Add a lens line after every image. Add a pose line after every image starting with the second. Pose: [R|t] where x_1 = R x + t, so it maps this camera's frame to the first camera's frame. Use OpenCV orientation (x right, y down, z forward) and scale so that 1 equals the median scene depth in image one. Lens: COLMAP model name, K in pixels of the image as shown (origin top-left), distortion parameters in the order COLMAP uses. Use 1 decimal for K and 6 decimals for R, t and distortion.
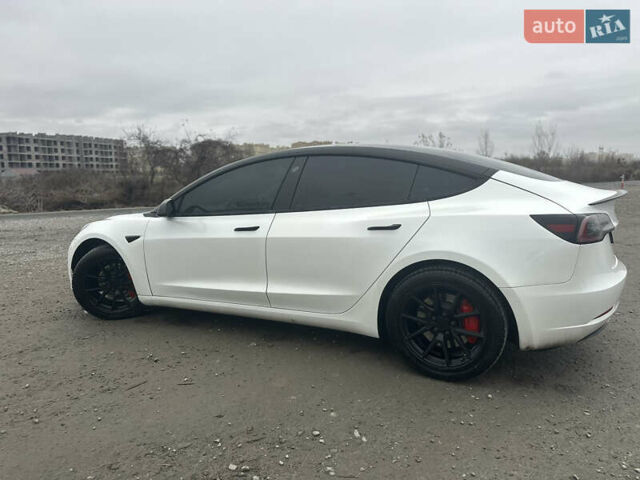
lens RADIAL K [[470.3, 0, 319.0], [0, 470.3, 238.1], [0, 0, 1]] dist [0.039905, -0.003299]
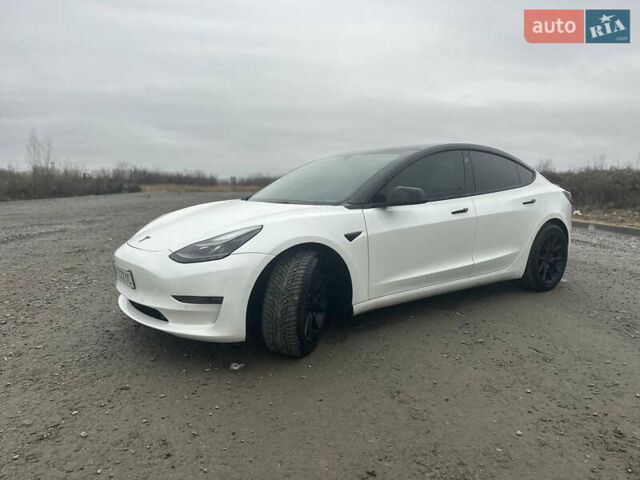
lens RADIAL K [[470.3, 0, 325.9], [0, 470.3, 244.4], [0, 0, 1]] dist [0.039905, -0.003299]
pose [[0.437496, -0.099569, 0.893691, -1.071652], [0.117543, 0.991656, 0.052942, -0.030938], [-0.891505, 0.081885, 0.445549, 0.644401]]
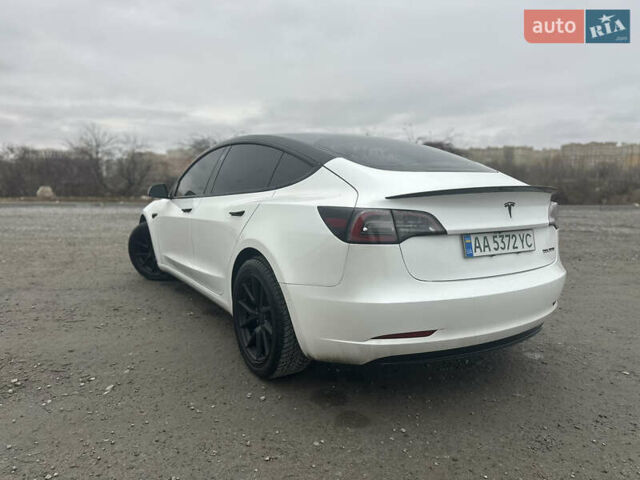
lens RADIAL K [[477.9, 0, 317.2], [0, 477.9, 240.5], [0, 0, 1]] dist [0.028822, -0.009194]
pose [[0.835262, 0.095568, -0.541483, 0.599121], [-0.099895, 0.994766, 0.021476, -0.002344], [0.540702, 0.036154, 0.840437, 0.167504]]
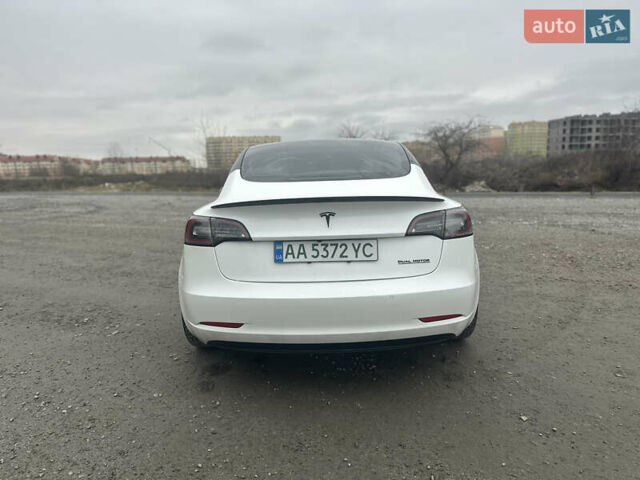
lens RADIAL K [[477.9, 0, 314.7], [0, 477.9, 236.0], [0, 0, 1]] dist [0.028822, -0.009194]
pose [[0.420163, 0.139814, -0.896613, 1.001002], [-0.107766, 0.988755, 0.103682, -0.088773], [0.901027, 0.053061, 0.430505, 0.505589]]
